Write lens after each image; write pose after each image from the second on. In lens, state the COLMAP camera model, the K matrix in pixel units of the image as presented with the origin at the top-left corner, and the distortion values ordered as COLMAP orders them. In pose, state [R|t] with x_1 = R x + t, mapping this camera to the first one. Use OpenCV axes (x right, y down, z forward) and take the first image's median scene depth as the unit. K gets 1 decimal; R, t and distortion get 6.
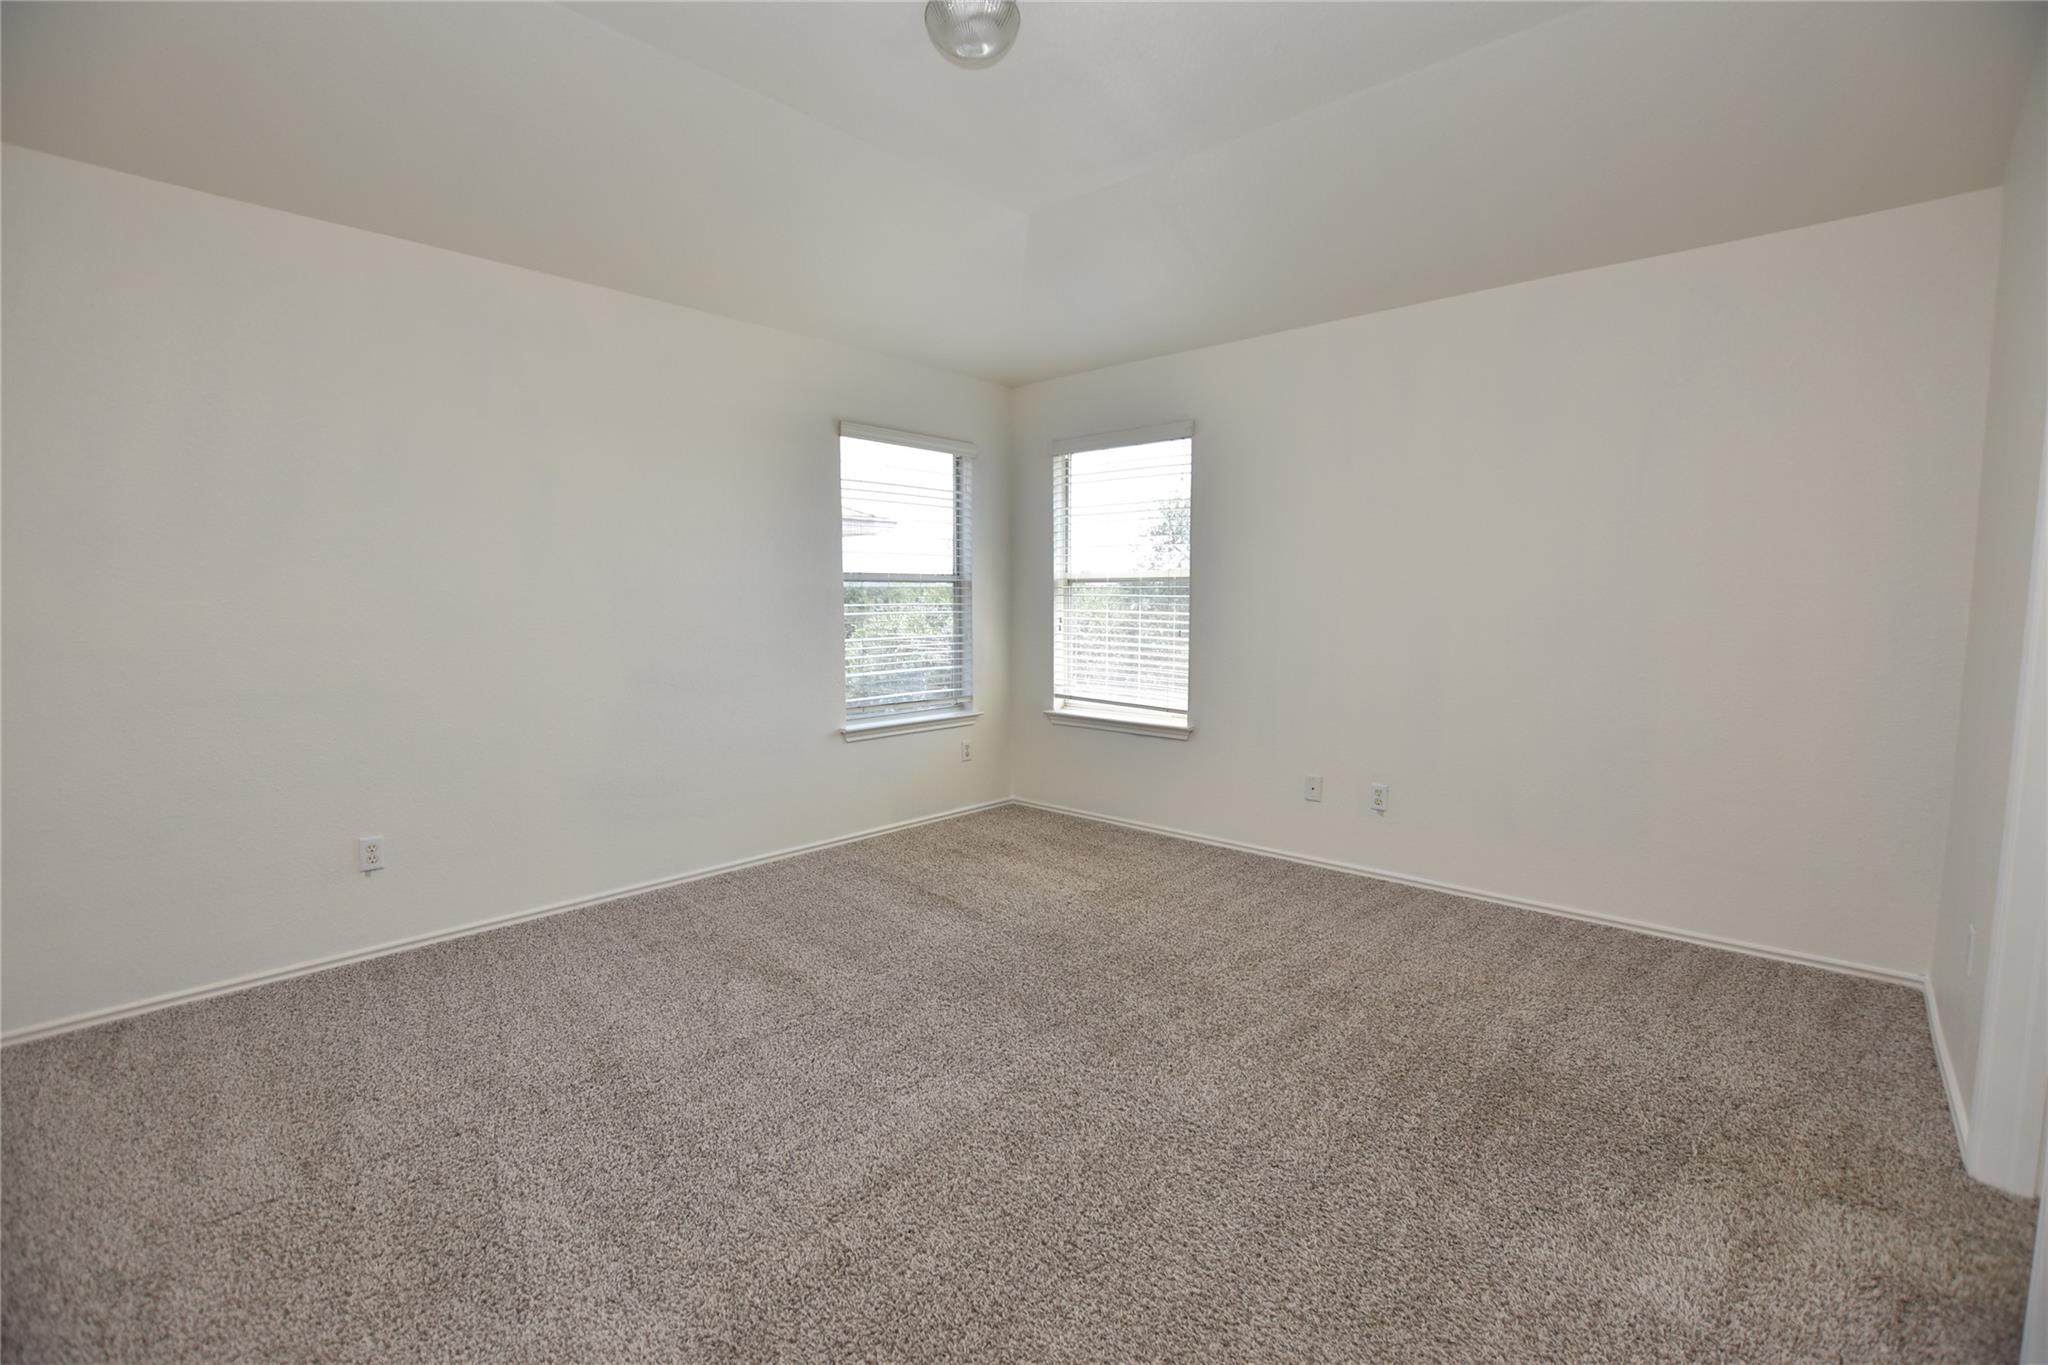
lens RADIAL K [[907.1, 0, 1024.2], [0, 907.1, 675.6], [0, 0, 1]] dist [-0.005349, 0.000126]
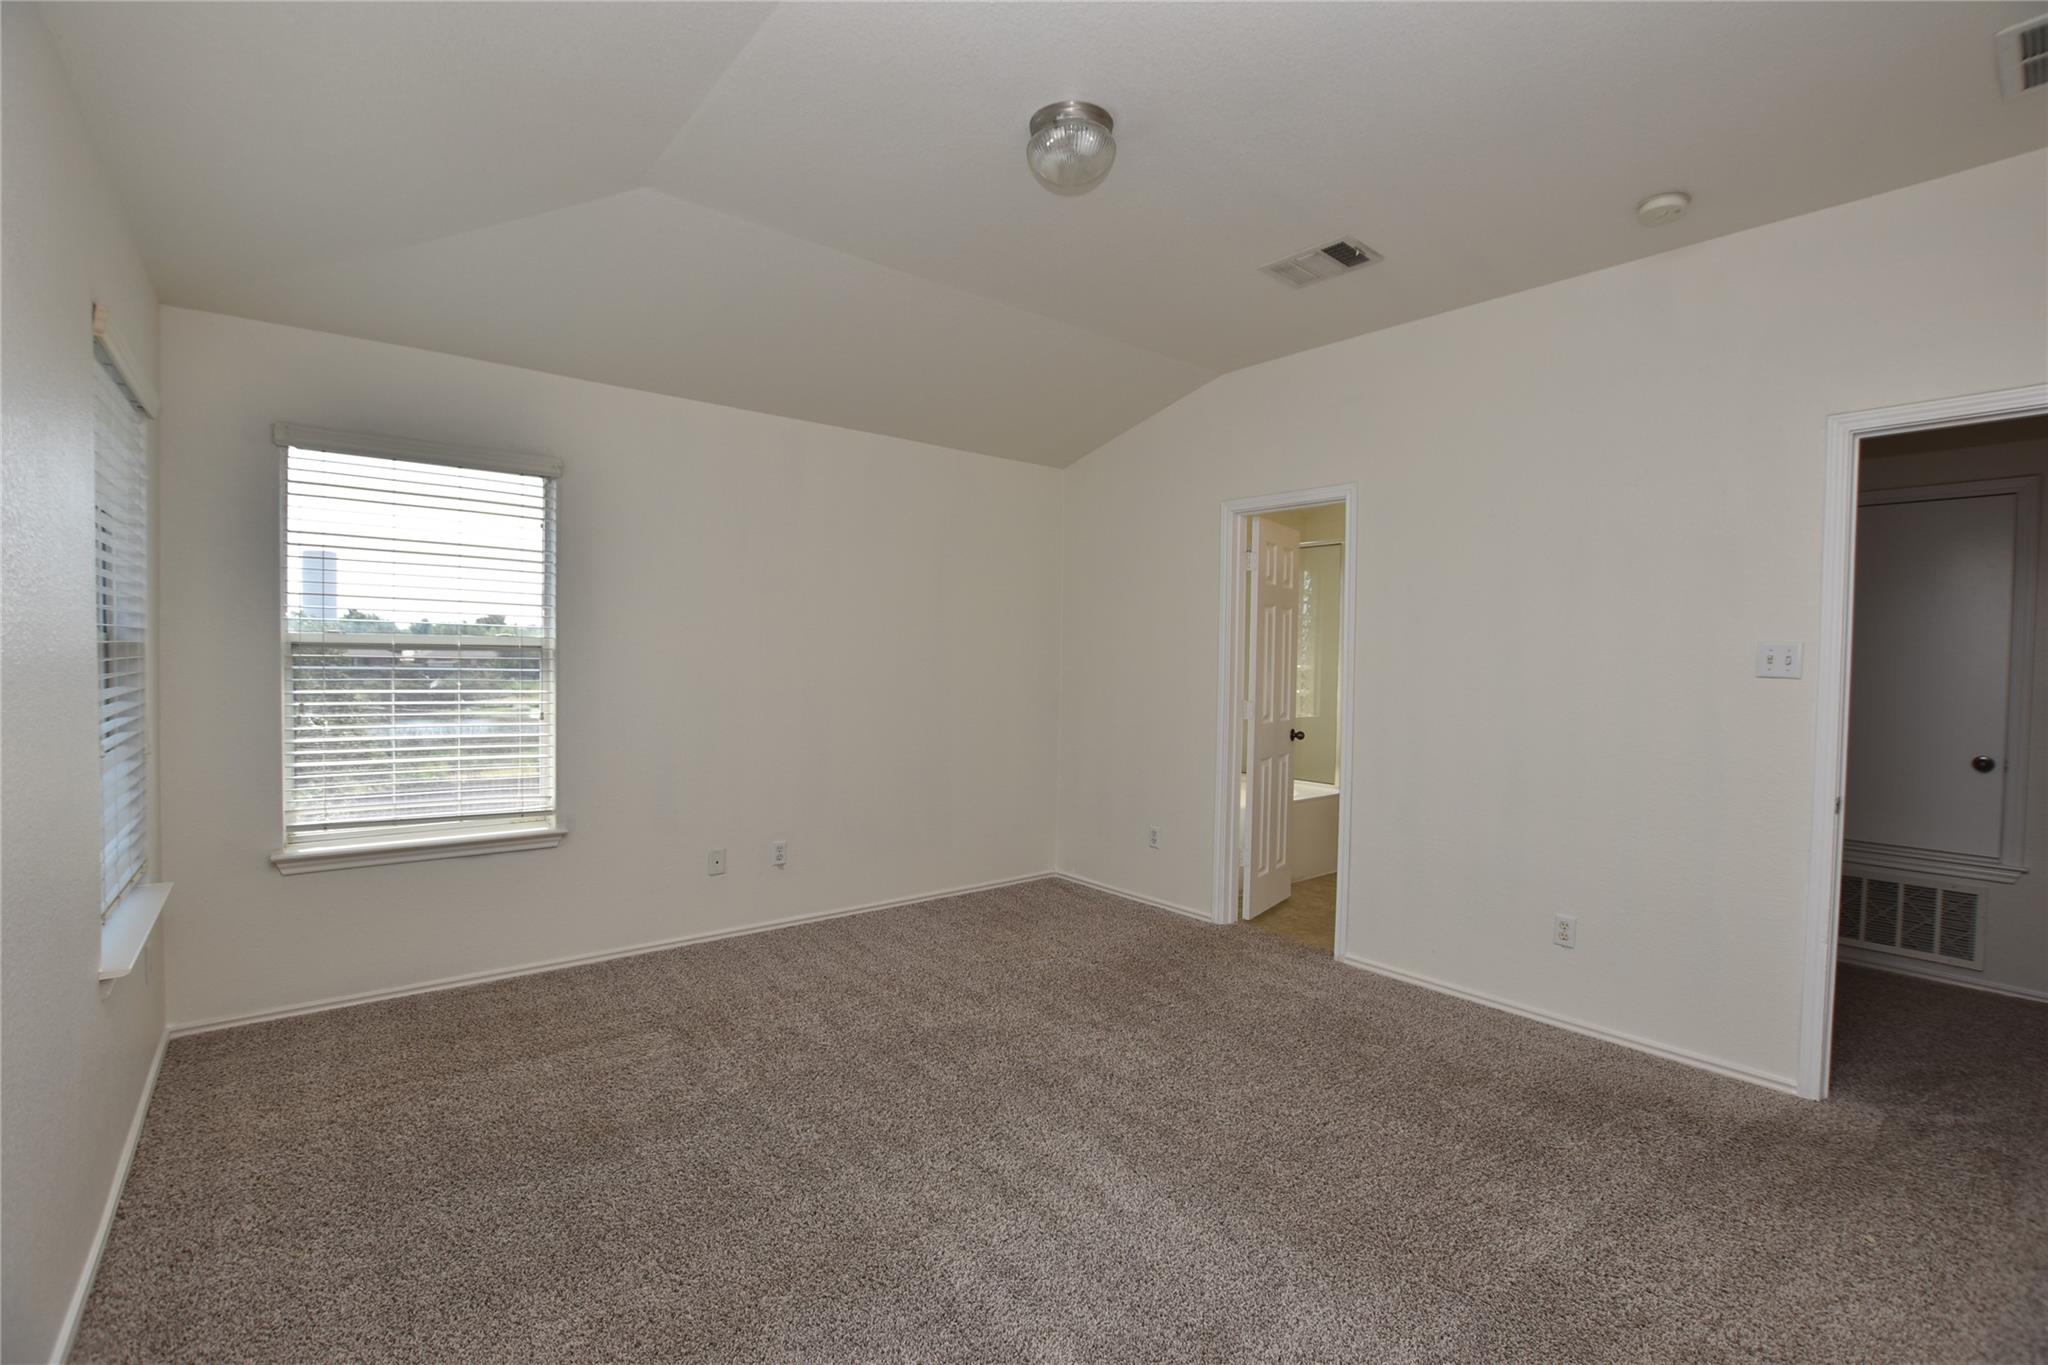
lens RADIAL K [[907.1, 0, 1019.0], [0, 907.1, 688.5], [0, 0, 1]] dist [-0.005349, 0.000126]
pose [[0.164532, -0.033161, 0.985814, -0.607341], [0.074603, 0.996990, 0.021086, -0.062272], [-0.983546, 0.070075, 0.166510, 0.501240]]
